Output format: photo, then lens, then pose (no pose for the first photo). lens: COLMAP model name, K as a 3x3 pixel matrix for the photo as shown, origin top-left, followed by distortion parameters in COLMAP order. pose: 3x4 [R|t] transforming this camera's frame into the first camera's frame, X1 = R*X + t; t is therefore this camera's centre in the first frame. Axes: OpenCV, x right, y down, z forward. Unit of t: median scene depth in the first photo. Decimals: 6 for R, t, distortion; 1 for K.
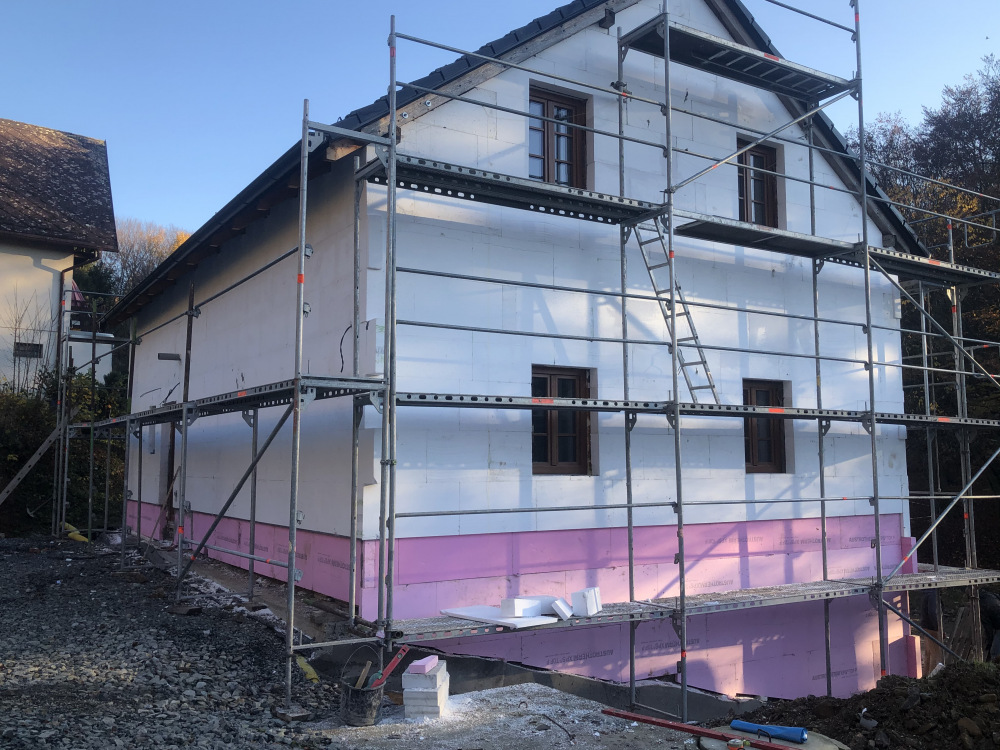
lens RADIAL K [[890.1, 0, 500.0], [0, 890.1, 375.0], [0, 0, 1]] dist [0.089302, -0.101396]
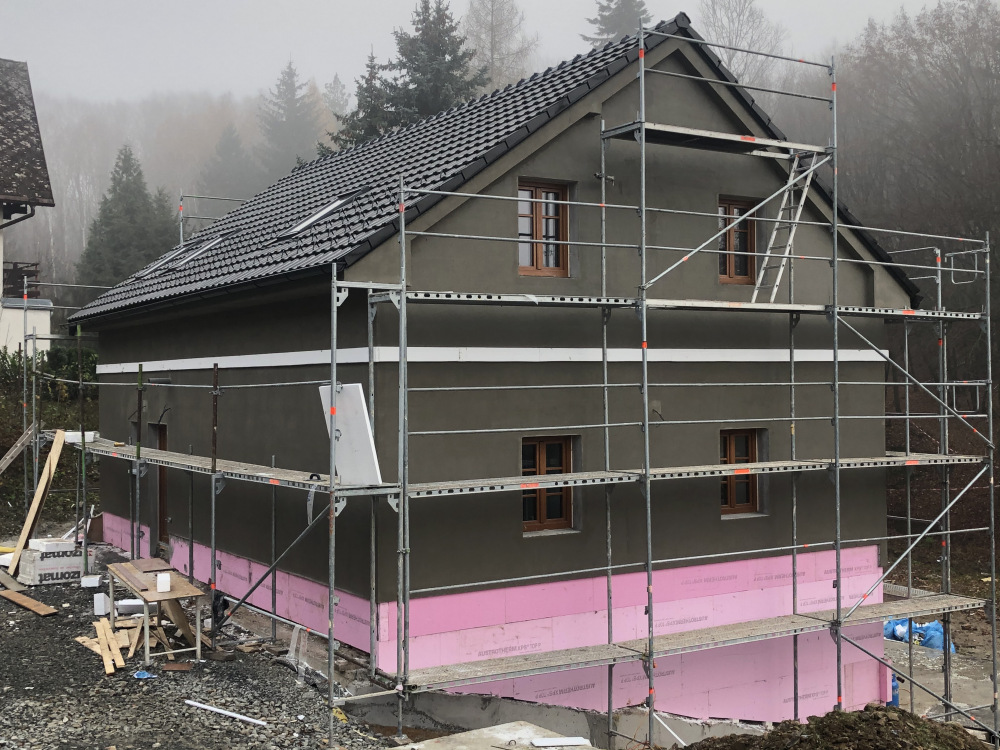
lens RADIAL K [[1181.3, 0, 500.0], [0, 1181.3, 375.0], [0, 0, 1]] dist [0.203775, -0.599229]
pose [[0.999974, -0.006389, 0.003328, 0.003944], [0.006046, 0.995523, 0.094323, -0.223641], [-0.003916, -0.094300, 0.995536, -0.462330]]
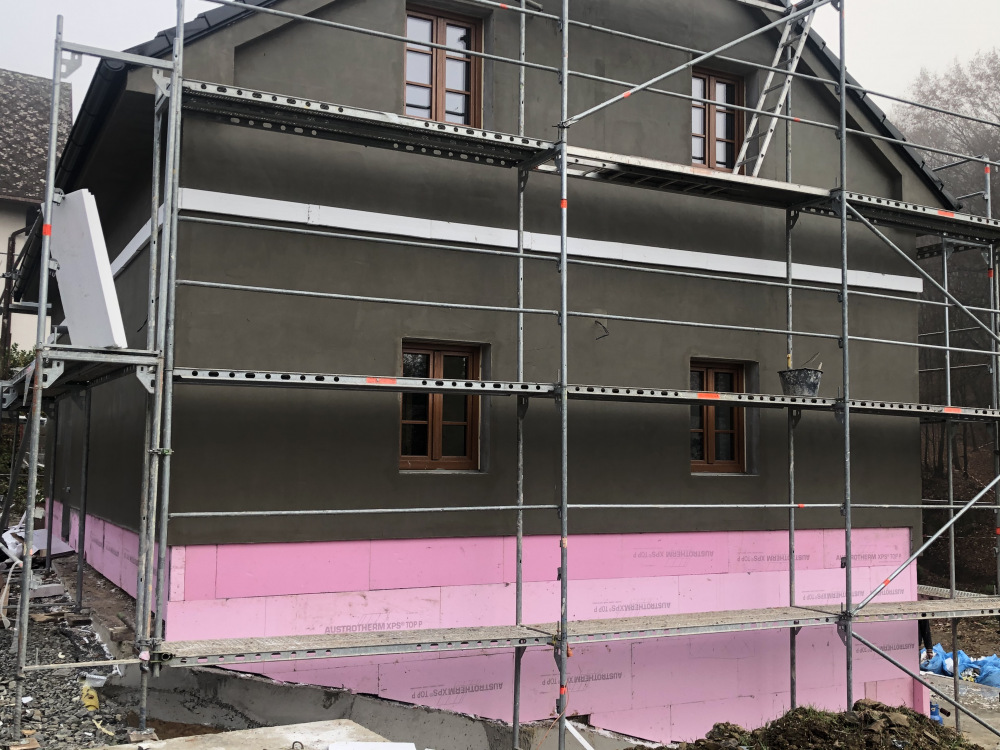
lens RADIAL K [[1051.8, 0, 500.0], [0, 1051.8, 375.0], [0, 0, 1]] dist [0.103205, -0.190708]
pose [[0.996246, 0.008004, -0.086198, 0.204558], [-0.006615, 0.999844, 0.016395, 0.006111], [0.086316, -0.015764, 0.996143, 0.031864]]
